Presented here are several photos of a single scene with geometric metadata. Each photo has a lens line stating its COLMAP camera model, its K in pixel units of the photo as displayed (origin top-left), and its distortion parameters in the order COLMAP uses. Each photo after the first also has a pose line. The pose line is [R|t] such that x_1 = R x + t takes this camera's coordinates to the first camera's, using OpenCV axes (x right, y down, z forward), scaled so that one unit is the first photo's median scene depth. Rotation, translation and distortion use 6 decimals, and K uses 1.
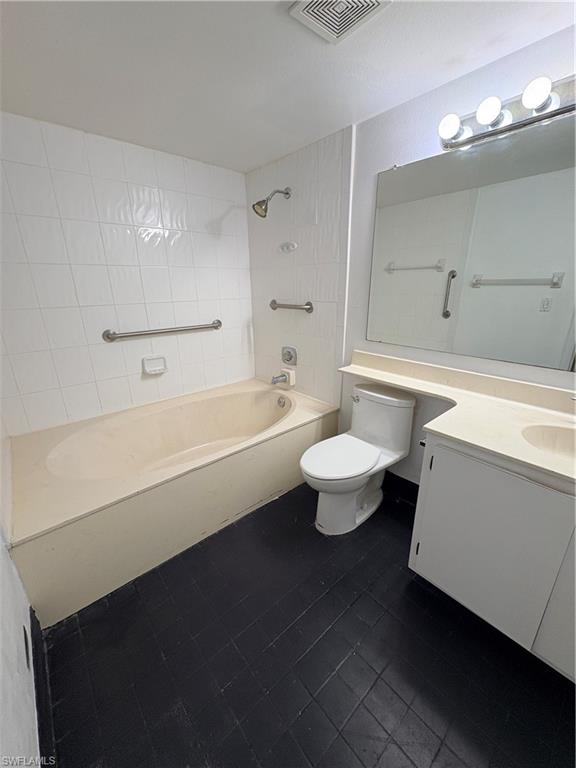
lens RADIAL K [[304.7, 0, 290.6], [0, 304.7, 383.8], [0, 0, 1]] dist [-0.003181, 0.000166]
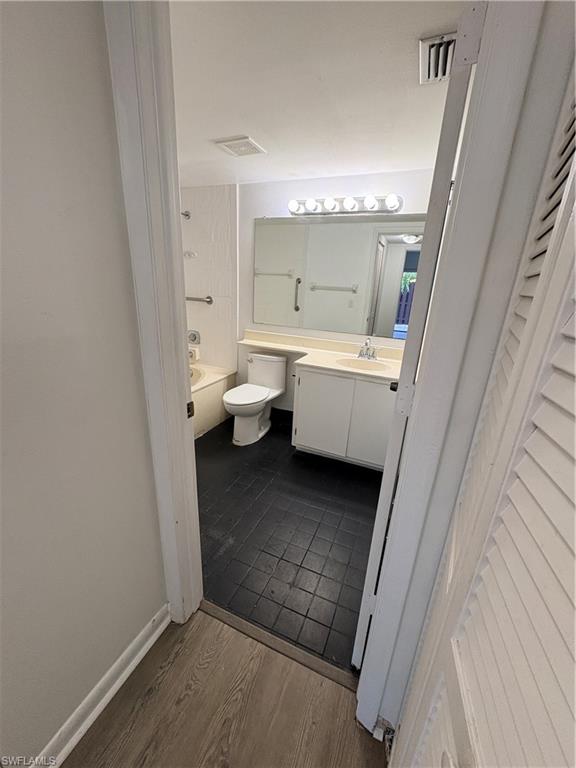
lens RADIAL K [[304.7, 0, 287.6], [0, 304.7, 384.0], [0, 0, 1]] dist [-0.003181, 0.000166]
pose [[0.903533, -0.084580, 0.420088, -0.241989], [0.081004, 0.996365, 0.026384, 0.126368], [-0.420792, 0.010190, 0.907100, -0.419410]]
